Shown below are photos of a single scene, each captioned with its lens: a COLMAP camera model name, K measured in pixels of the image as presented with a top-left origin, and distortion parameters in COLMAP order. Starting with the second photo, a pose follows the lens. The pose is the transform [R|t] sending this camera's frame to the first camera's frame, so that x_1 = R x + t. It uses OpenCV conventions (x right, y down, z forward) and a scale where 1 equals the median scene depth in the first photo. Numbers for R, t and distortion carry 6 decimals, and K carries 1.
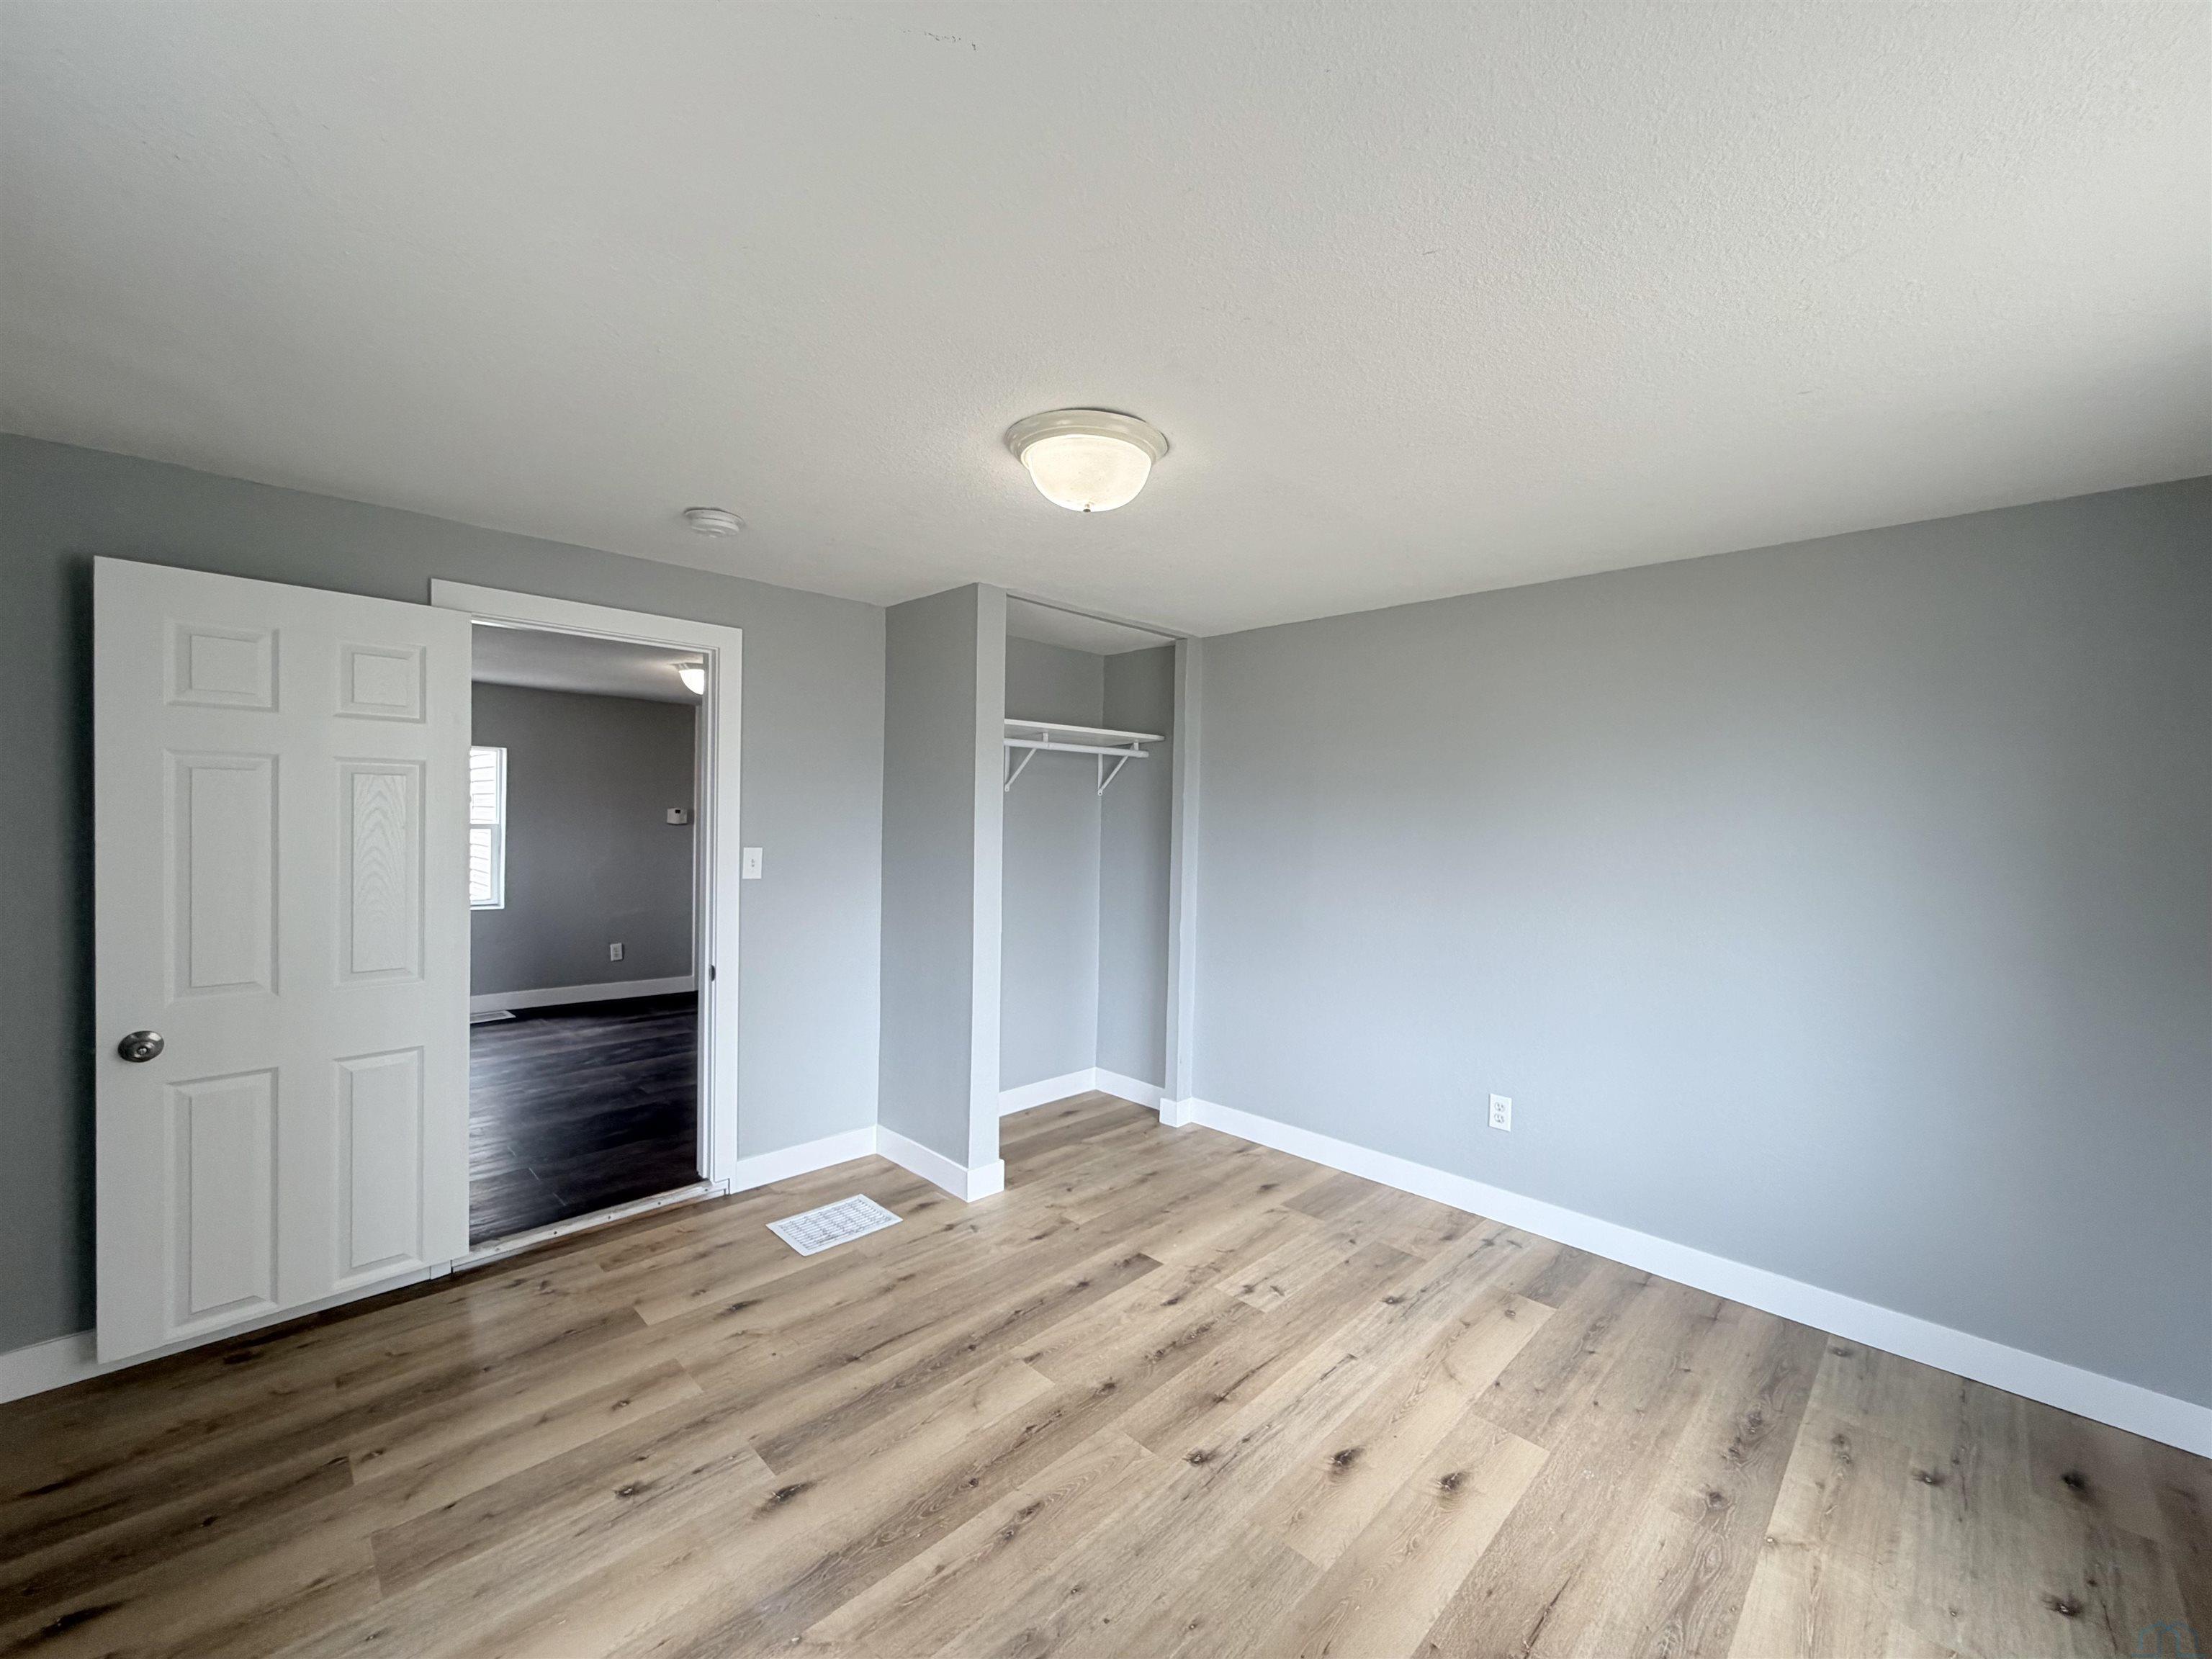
lens RADIAL K [[878.8, 0, 1100.3], [0, 878.8, 827.7], [0, 0, 1]] dist [-0.000121, -0.000011]
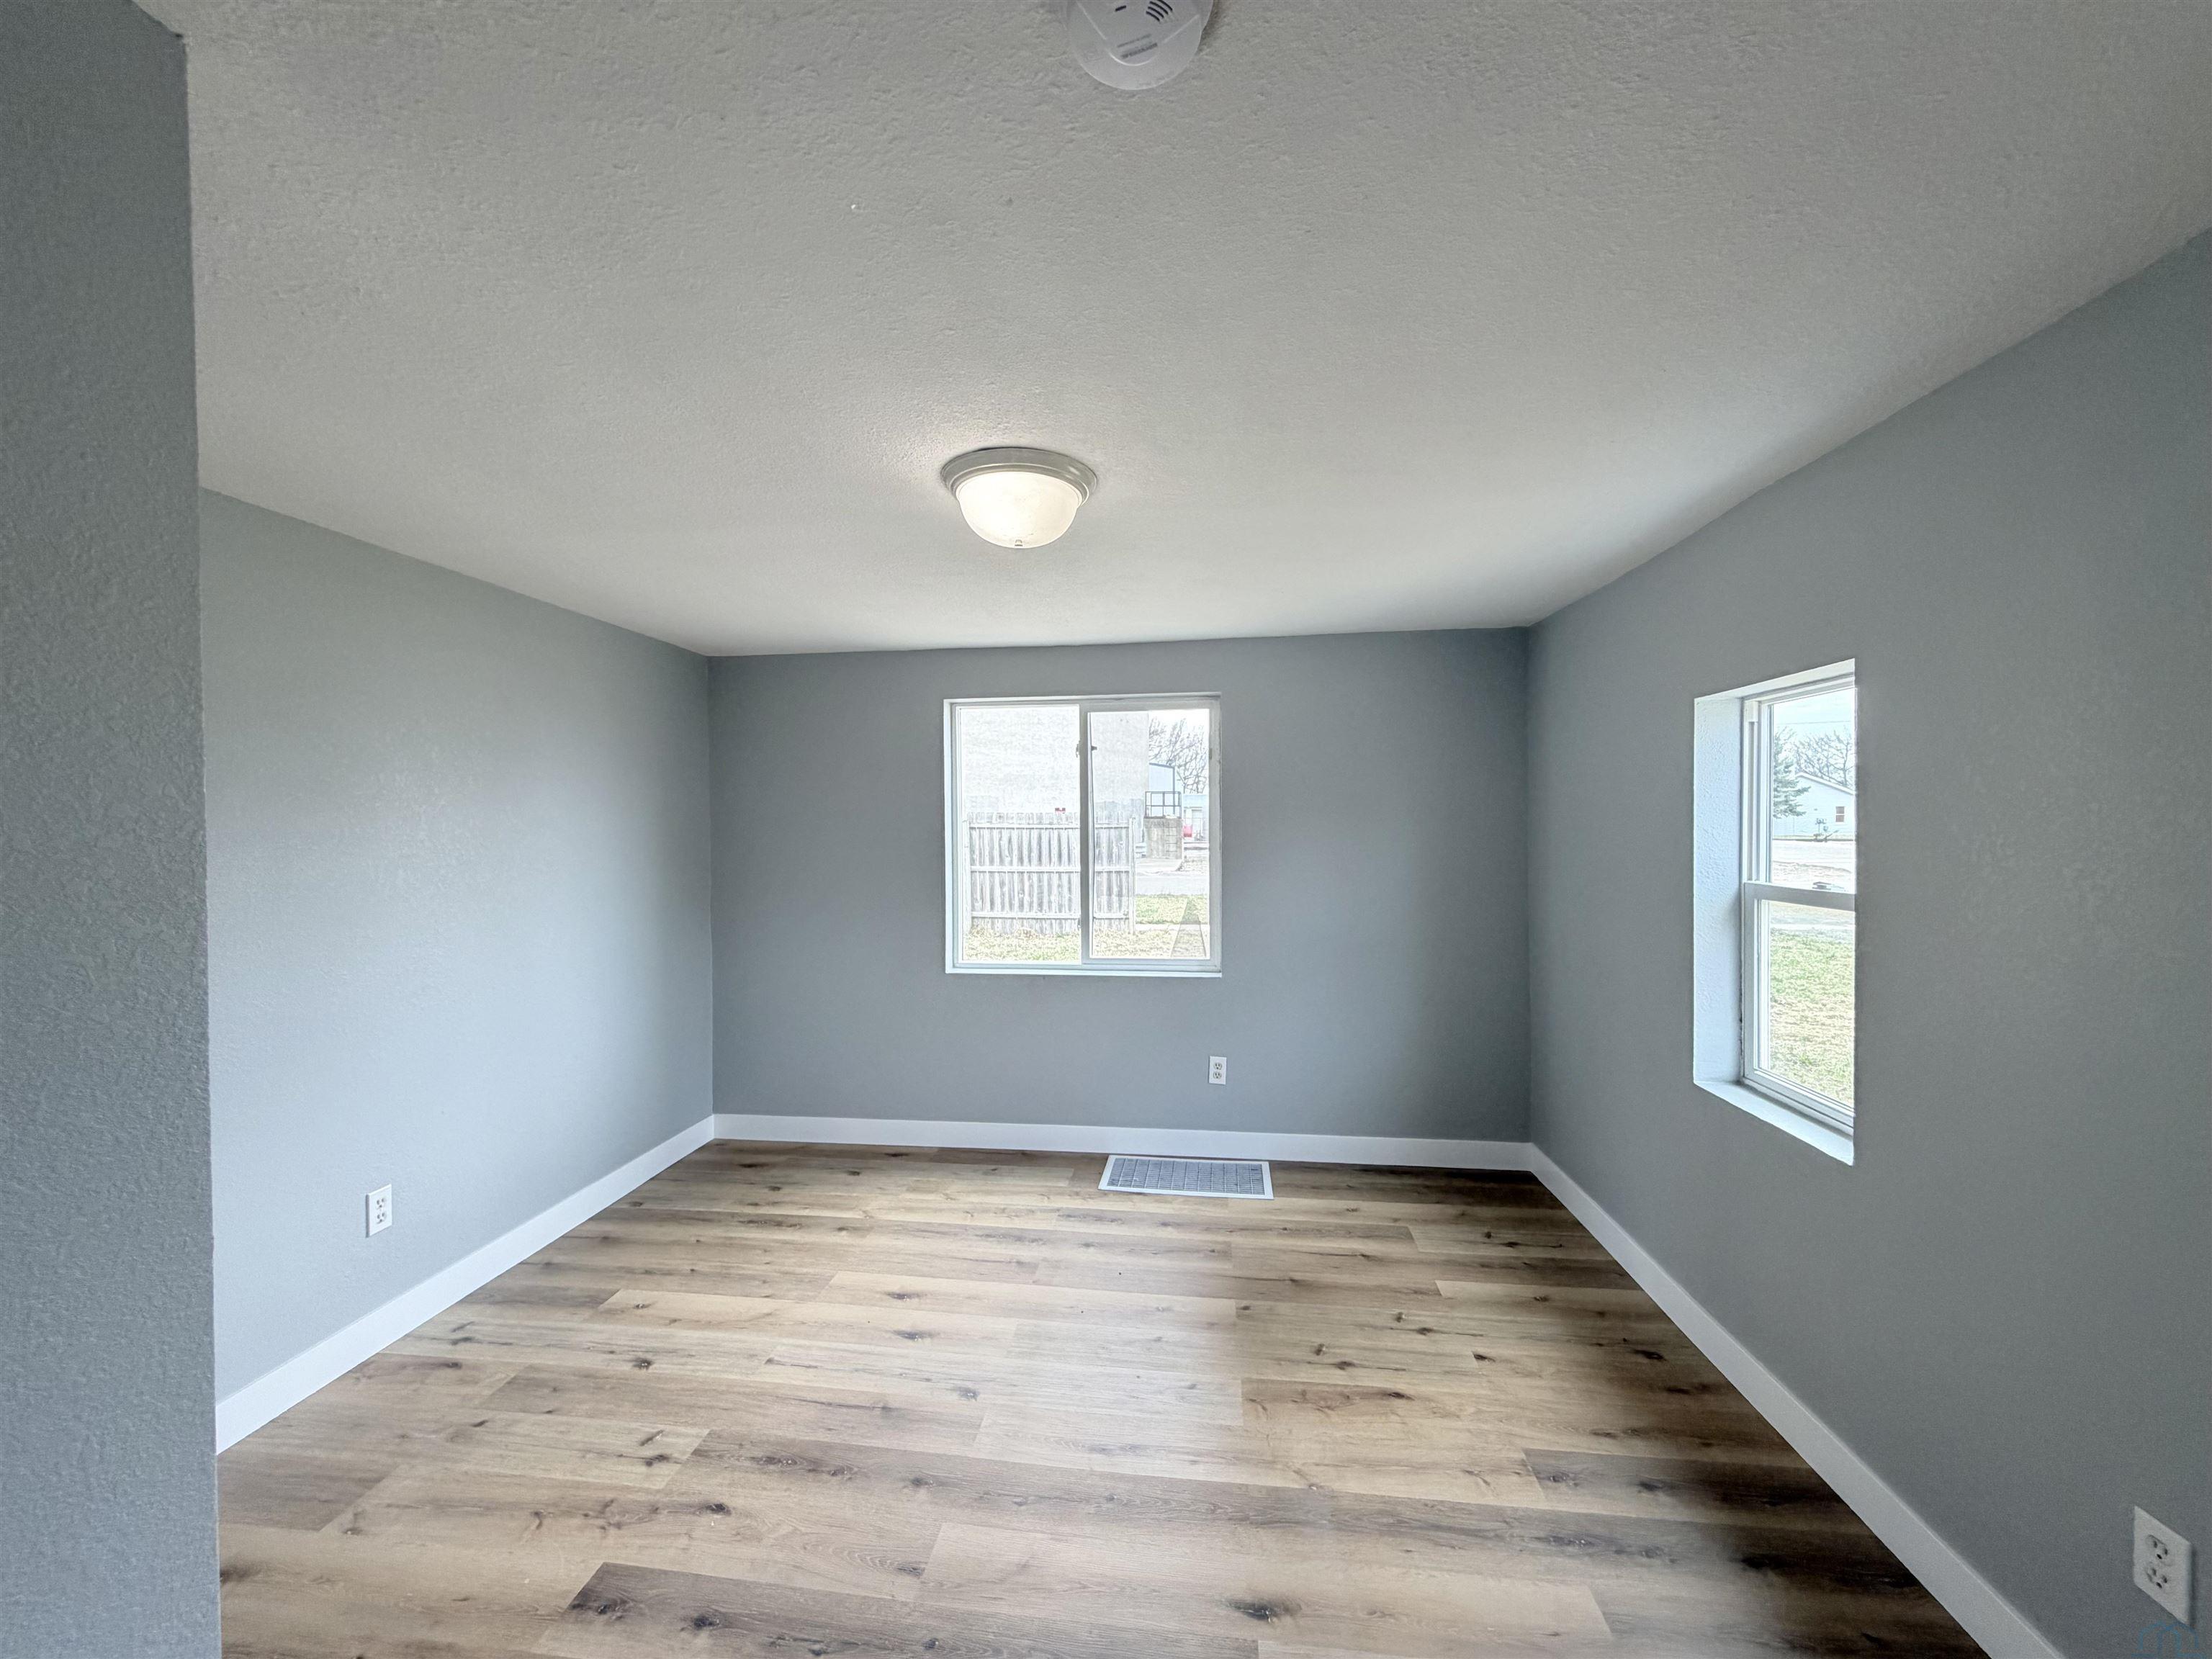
lens RADIAL K [[878.8, 0, 1100.3], [0, 878.8, 827.7], [0, 0, 1]] dist [-0.000121, -0.000011]
pose [[-0.610296, -0.018781, 0.791951, -0.781490], [0.009776, 0.999464, 0.031235, -0.049696], [-0.792113, 0.026804, -0.609786, 1.358654]]
